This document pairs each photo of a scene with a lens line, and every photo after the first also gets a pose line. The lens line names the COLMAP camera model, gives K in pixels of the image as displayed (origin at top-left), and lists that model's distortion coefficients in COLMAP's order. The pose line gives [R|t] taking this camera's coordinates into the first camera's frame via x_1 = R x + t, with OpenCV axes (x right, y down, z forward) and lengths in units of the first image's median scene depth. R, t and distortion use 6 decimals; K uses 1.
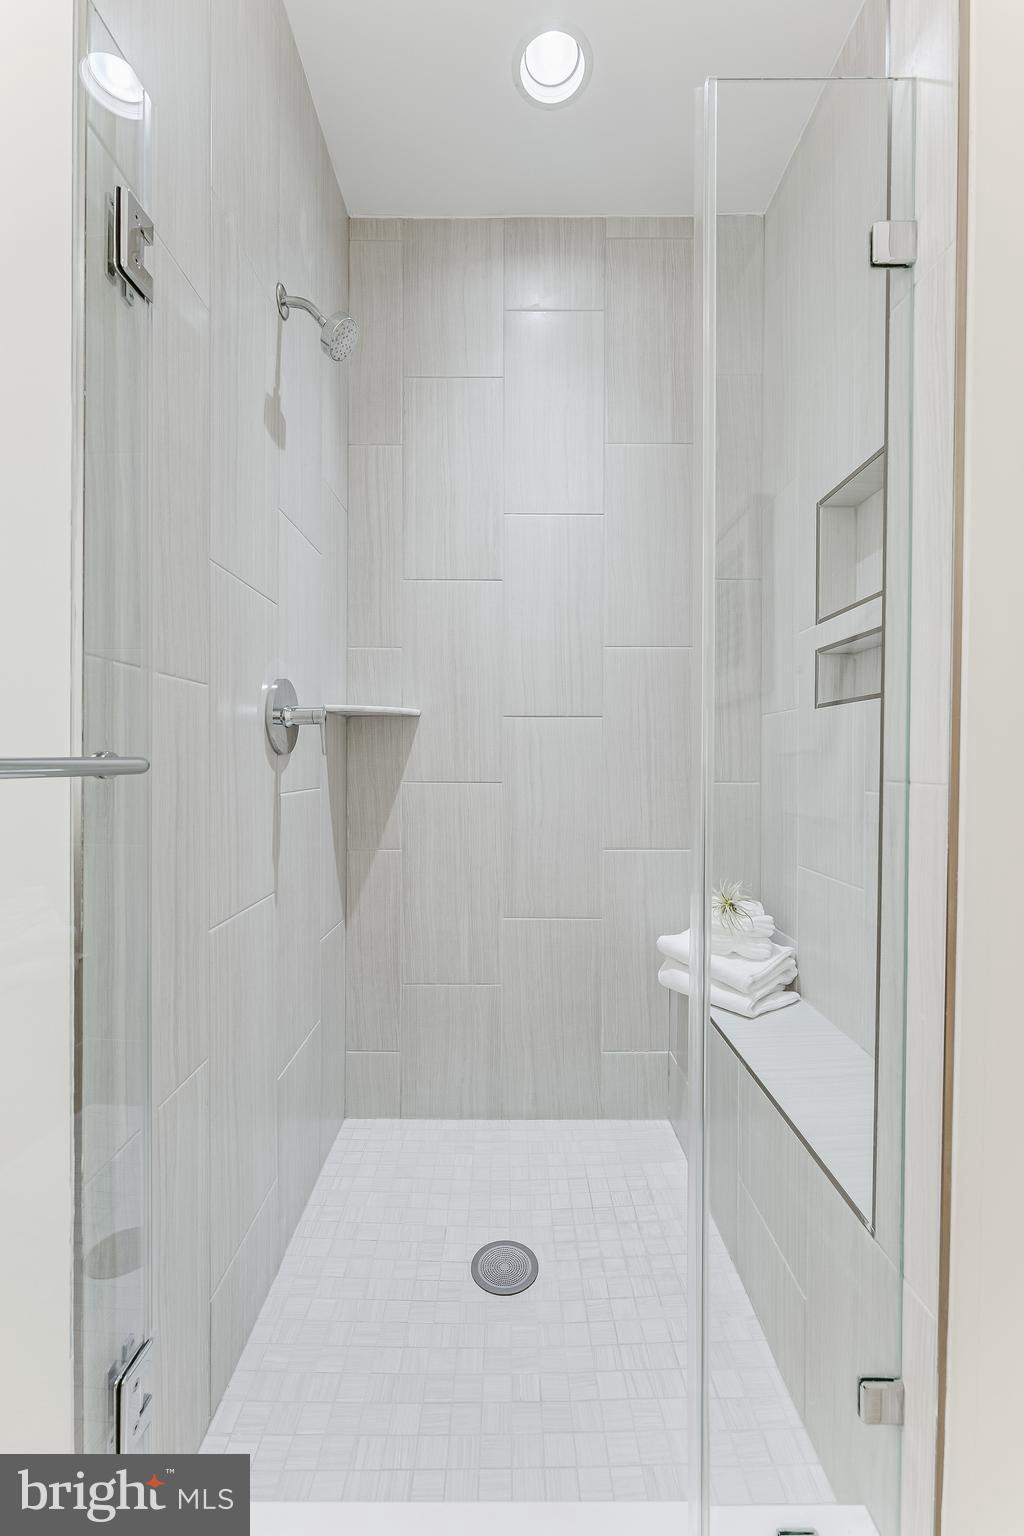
lens RADIAL K [[617.6, 0, 505.0], [0, 617.6, 766.2], [0, 0, 1]] dist [-0.000314, -0.000024]
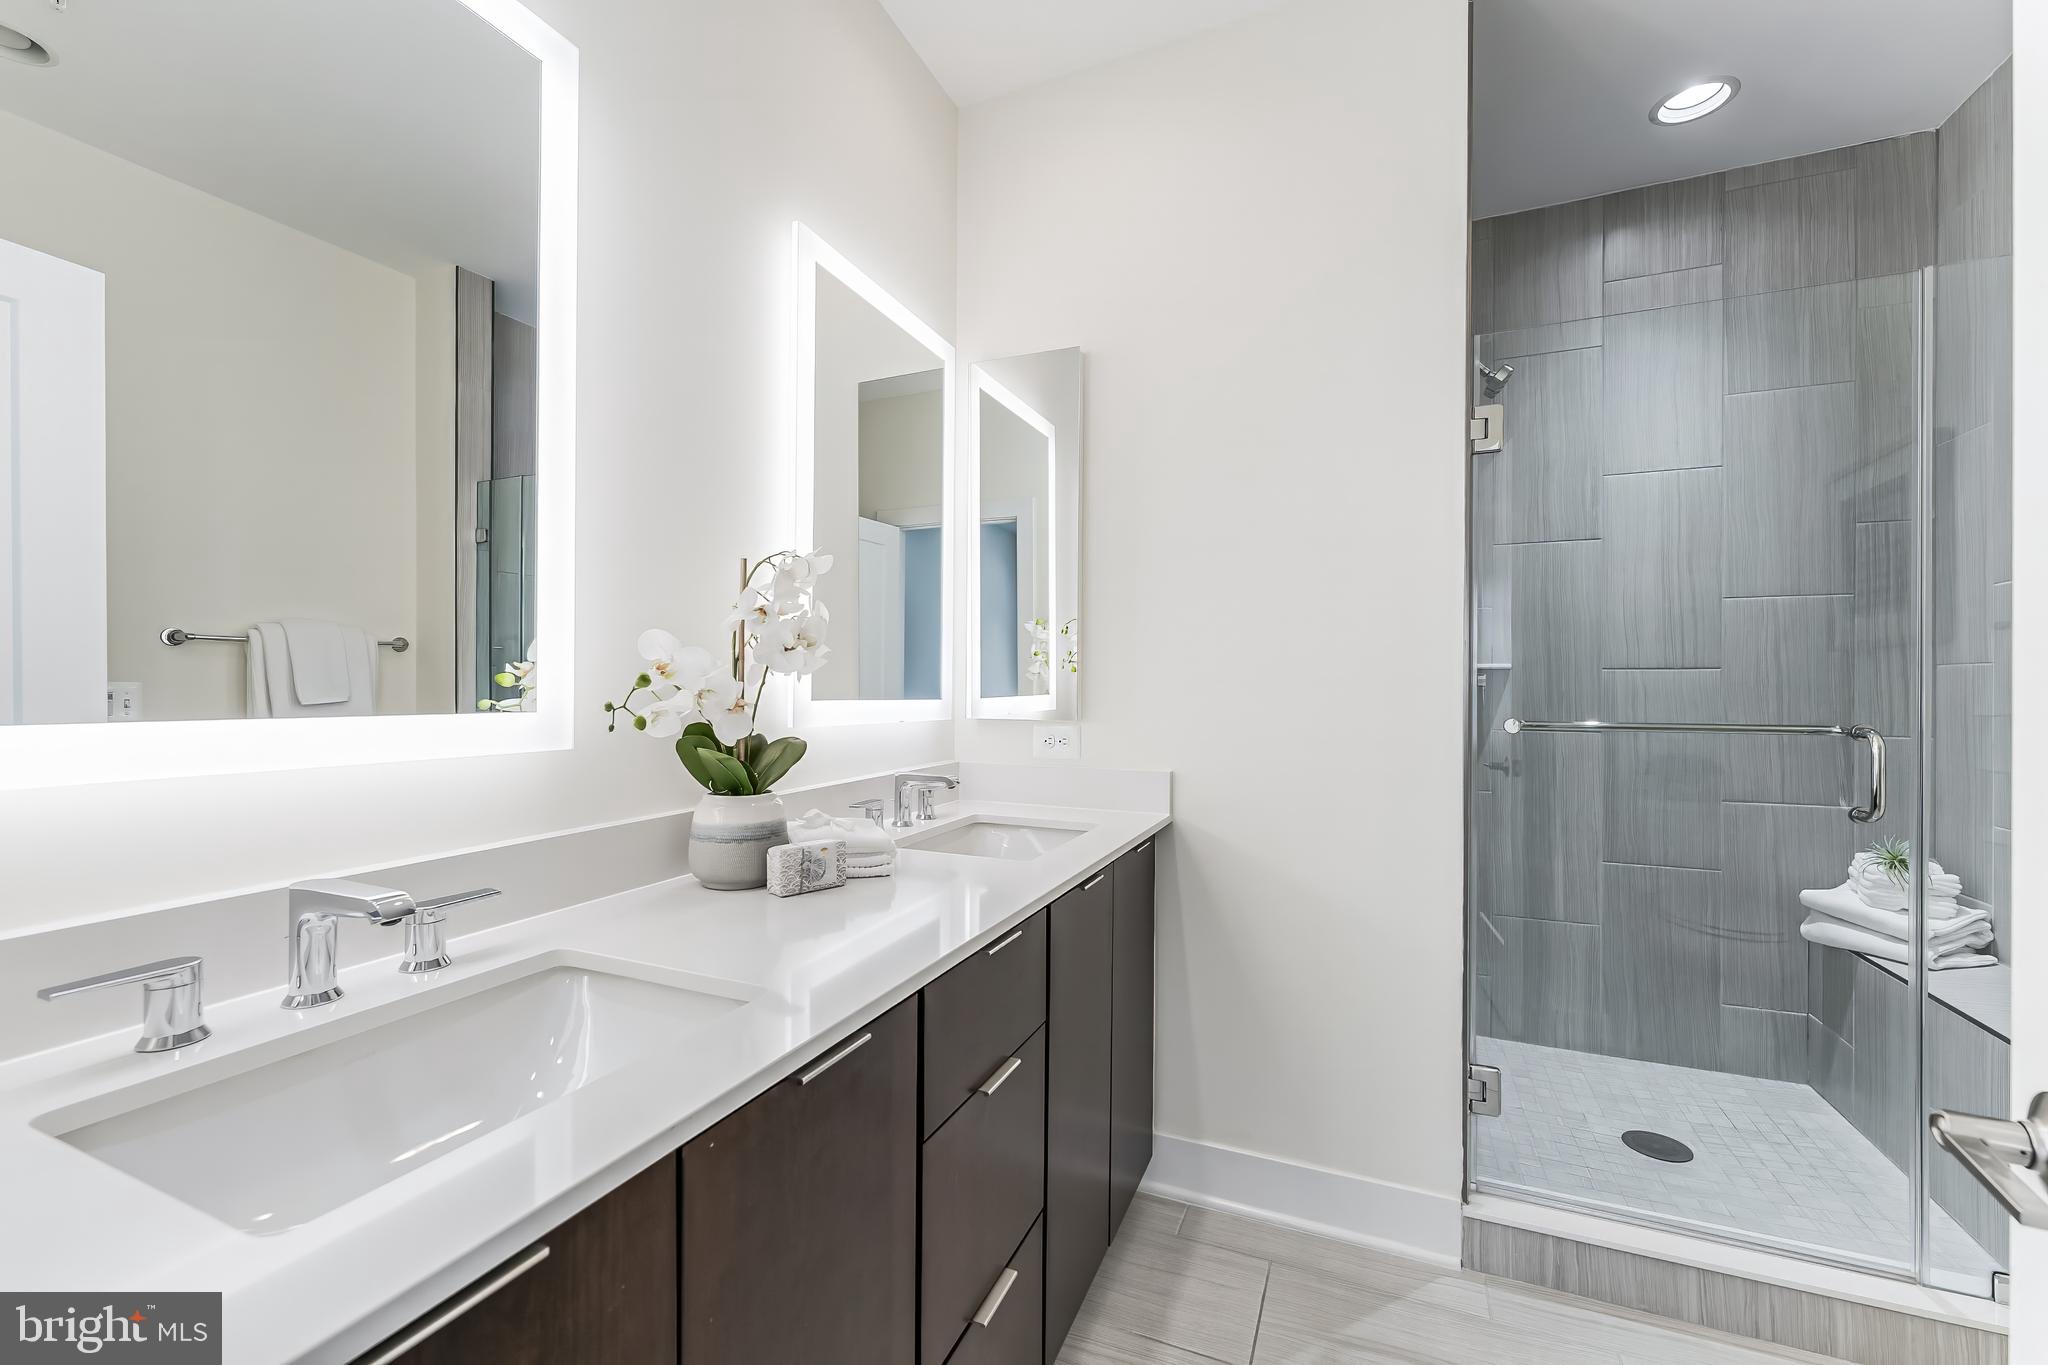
lens RADIAL K [[823.5, 0, 1035.9], [0, 823.5, 684.1], [0, 0, 1]] dist [-0.000314, -0.000024]
pose [[0.920424, -0.002110, -0.390916, -0.367418], [0.000070, 0.999986, -0.005234, -0.050344], [0.390922, 0.004790, 0.920411, -0.707994]]
